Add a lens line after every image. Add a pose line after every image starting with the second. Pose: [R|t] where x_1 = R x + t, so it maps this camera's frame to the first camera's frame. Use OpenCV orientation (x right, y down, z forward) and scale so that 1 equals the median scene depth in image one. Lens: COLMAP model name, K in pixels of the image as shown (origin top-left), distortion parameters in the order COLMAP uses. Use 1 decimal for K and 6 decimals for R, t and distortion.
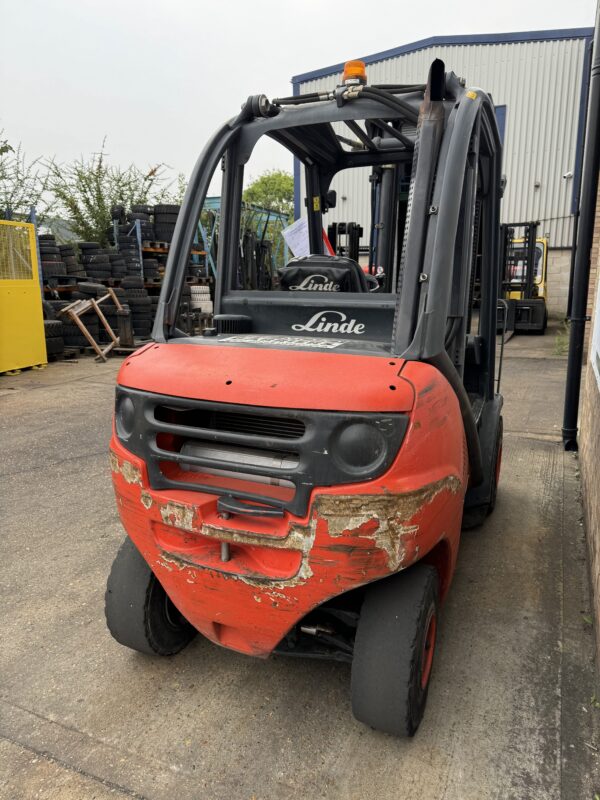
lens RADIAL K [[558.6, 0, 302.2], [0, 558.6, 397.5], [0, 0, 1]] dist [0.000639, -0.020384]
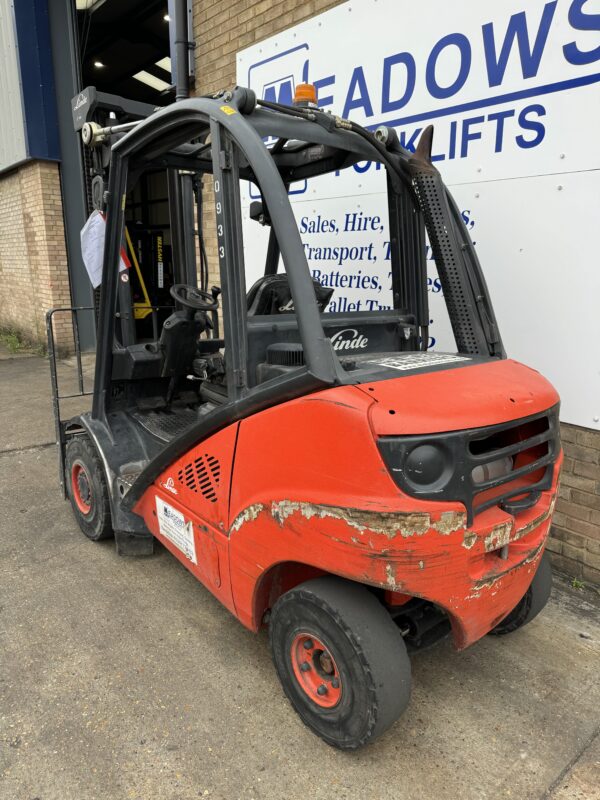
lens RADIAL K [[558.6, 0, 297.5], [0, 558.6, 404.1], [0, 0, 1]] dist [0.000639, -0.020384]
pose [[0.452940, -0.201223, 0.868536, -0.925051], [0.182722, 0.974468, 0.130476, -0.171494], [-0.872616, 0.099602, 0.478143, 0.595627]]
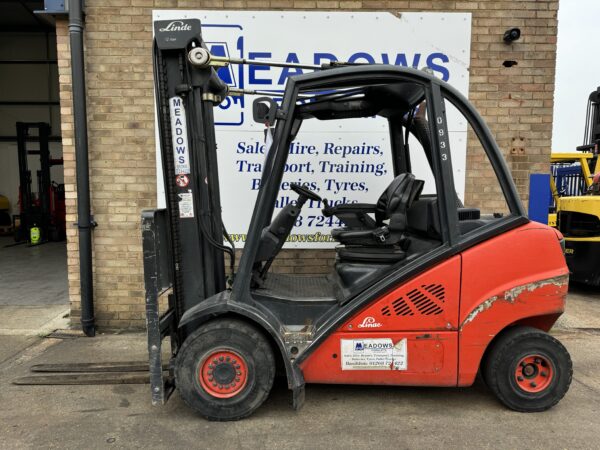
lens RADIAL K [[418.9, 0, 297.9], [0, 418.9, 228.4], [0, 0, 1]] dist [0.000639, -0.020384]
pose [[-0.396633, -0.072312, 0.915125, -1.009885], [0.204552, 0.964866, 0.164899, -0.311506], [-0.894897, 0.252595, -0.367906, 1.399739]]
